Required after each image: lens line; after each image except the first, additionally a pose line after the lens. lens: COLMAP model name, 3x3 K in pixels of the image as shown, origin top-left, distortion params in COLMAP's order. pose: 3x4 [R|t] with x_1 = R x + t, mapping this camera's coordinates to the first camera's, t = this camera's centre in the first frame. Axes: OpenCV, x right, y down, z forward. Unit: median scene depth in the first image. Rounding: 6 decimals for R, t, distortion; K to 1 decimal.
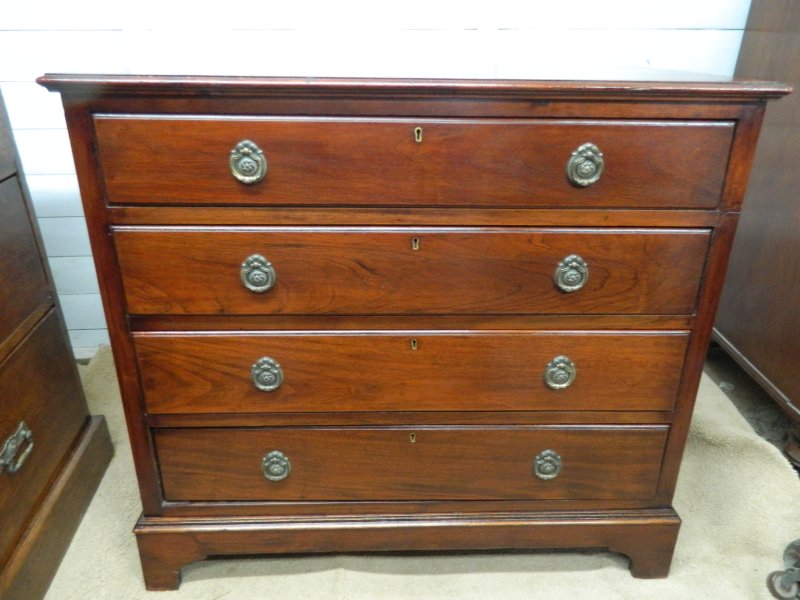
lens RADIAL K [[591.7, 0, 402.0], [0, 591.7, 297.2], [0, 0, 1]] dist [0.013327, -0.010554]
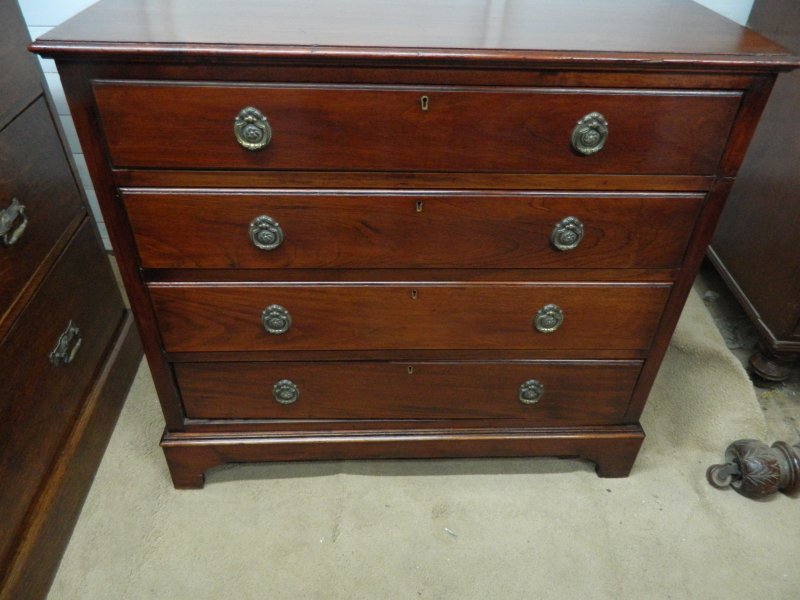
lens RADIAL K [[591.7, 0, 398.4], [0, 591.7, 297.1], [0, 0, 1]] dist [0.013327, -0.010554]
pose [[0.999800, 0.006184, 0.019013, -0.029847], [-0.010601, 0.970245, 0.241895, -0.179806], [-0.016952, -0.242048, 0.970116, -0.032700]]
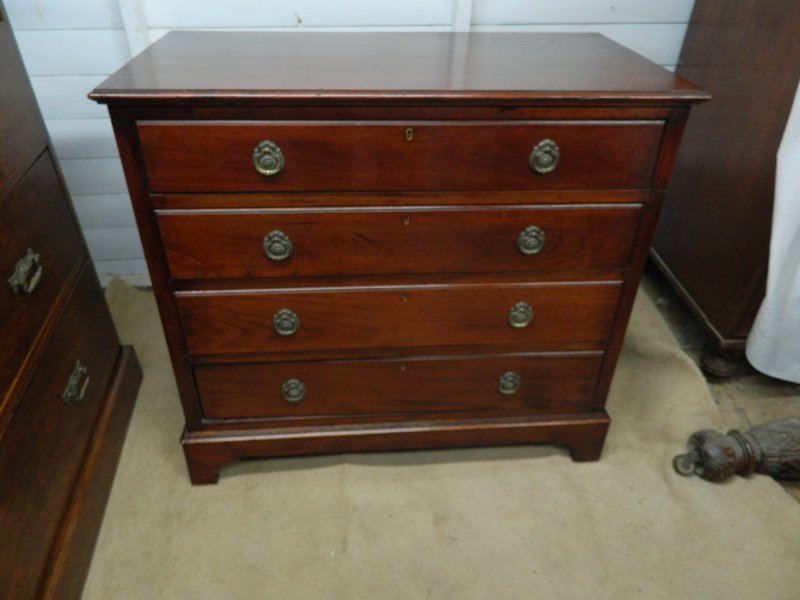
lens RADIAL K [[591.7, 0, 401.7], [0, 591.7, 300.8], [0, 0, 1]] dist [0.013327, -0.010554]
pose [[0.998547, -0.021244, 0.049531, -0.049752], [0.011541, 0.982002, 0.188519, -0.152518], [-0.052644, -0.187674, 0.980820, -0.228618]]
